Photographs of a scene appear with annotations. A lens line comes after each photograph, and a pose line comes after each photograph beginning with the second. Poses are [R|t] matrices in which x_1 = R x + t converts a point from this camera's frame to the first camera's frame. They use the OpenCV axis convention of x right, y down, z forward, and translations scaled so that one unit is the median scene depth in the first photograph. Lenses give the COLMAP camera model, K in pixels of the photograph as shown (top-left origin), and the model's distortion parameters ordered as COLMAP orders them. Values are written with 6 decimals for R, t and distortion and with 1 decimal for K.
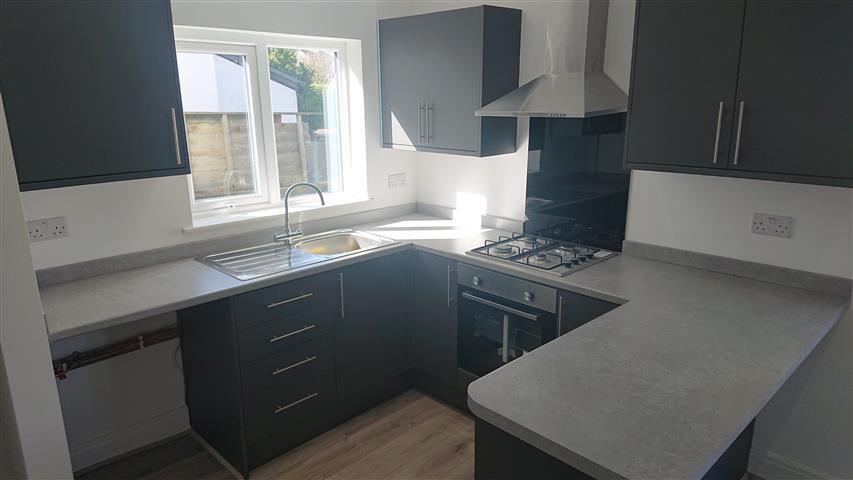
lens RADIAL K [[563.7, 0, 427.6], [0, 563.7, 232.4], [0, 0, 1]] dist [0.003814, -0.018546]
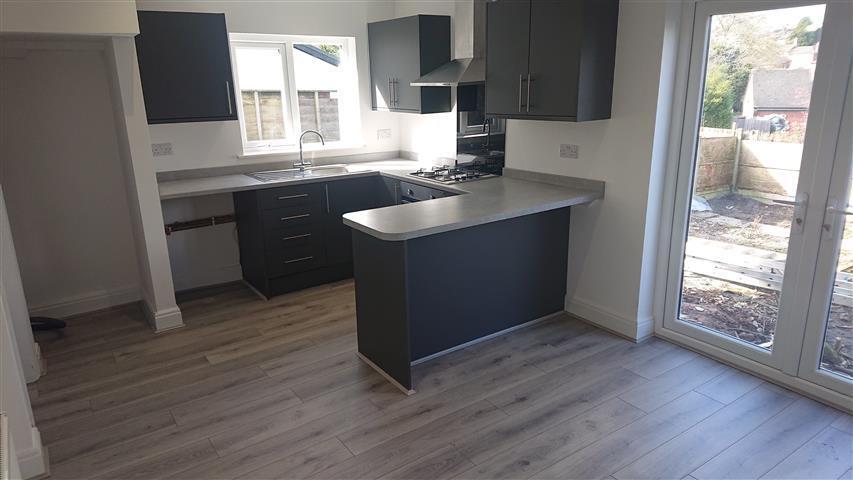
lens RADIAL K [[563.7, 0, 430.0], [0, 563.7, 244.4], [0, 0, 1]] dist [0.003814, -0.018546]
pose [[0.987344, 0.037380, -0.154126, 0.361160], [-0.030313, 0.998390, 0.047948, 0.143694], [0.155670, -0.042669, 0.986887, -0.518810]]
